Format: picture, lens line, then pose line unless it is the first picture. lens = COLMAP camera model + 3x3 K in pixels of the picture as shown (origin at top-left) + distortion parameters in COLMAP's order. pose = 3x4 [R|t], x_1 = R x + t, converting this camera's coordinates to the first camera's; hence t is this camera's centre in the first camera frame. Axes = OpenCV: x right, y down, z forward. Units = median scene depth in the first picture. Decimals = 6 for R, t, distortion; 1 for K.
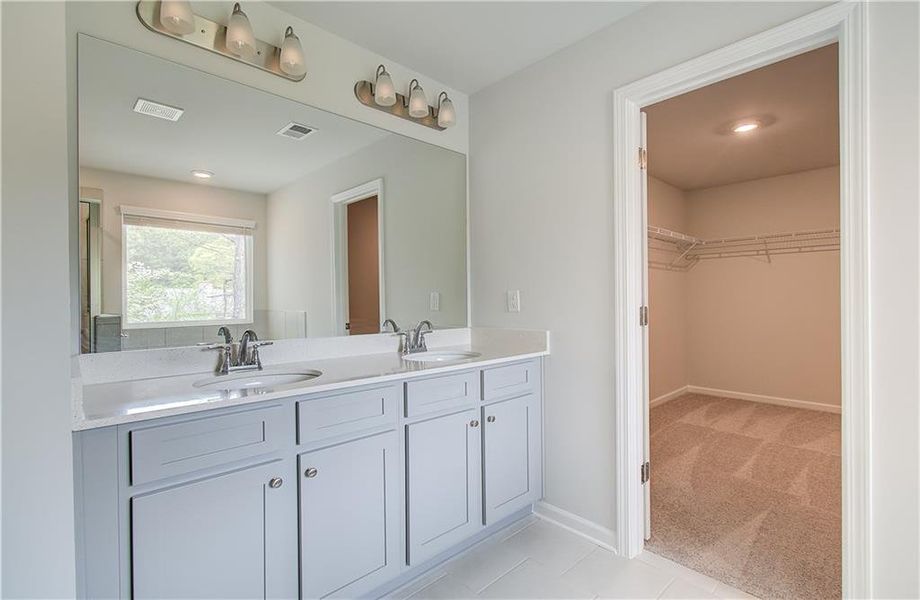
lens RADIAL K [[424.8, 0, 463.9], [0, 424.8, 301.4], [0, 0, 1]] dist [-0.002383, 0.000330]
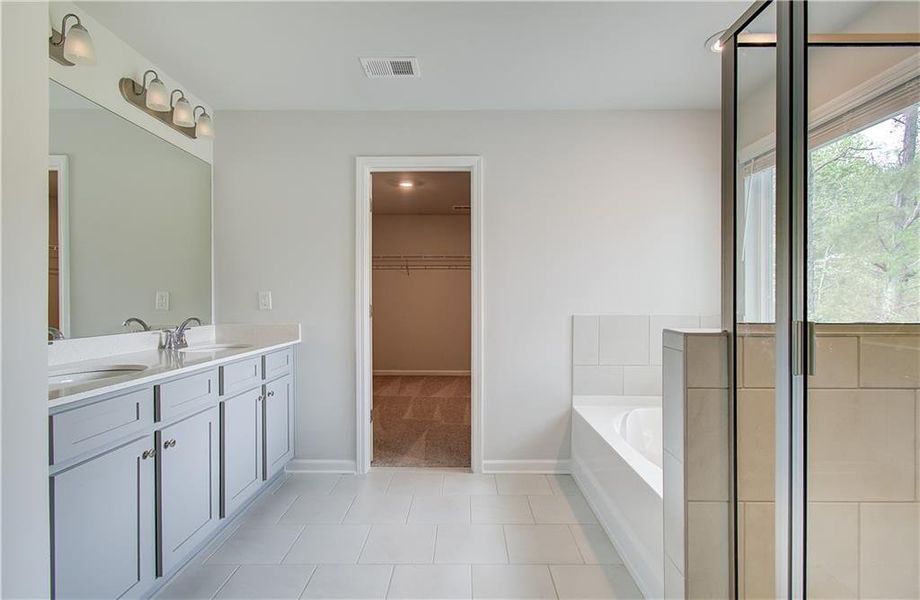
lens RADIAL K [[412.0, 0, 471.1], [0, 412.0, 299.0], [0, 0, 1]] dist [-0.036834, 0.025095]
pose [[0.682520, 0.007011, 0.730833, -0.352212], [0.000878, 0.999945, -0.010412, 0.008356], [-0.730866, 0.007748, 0.682477, -0.219017]]
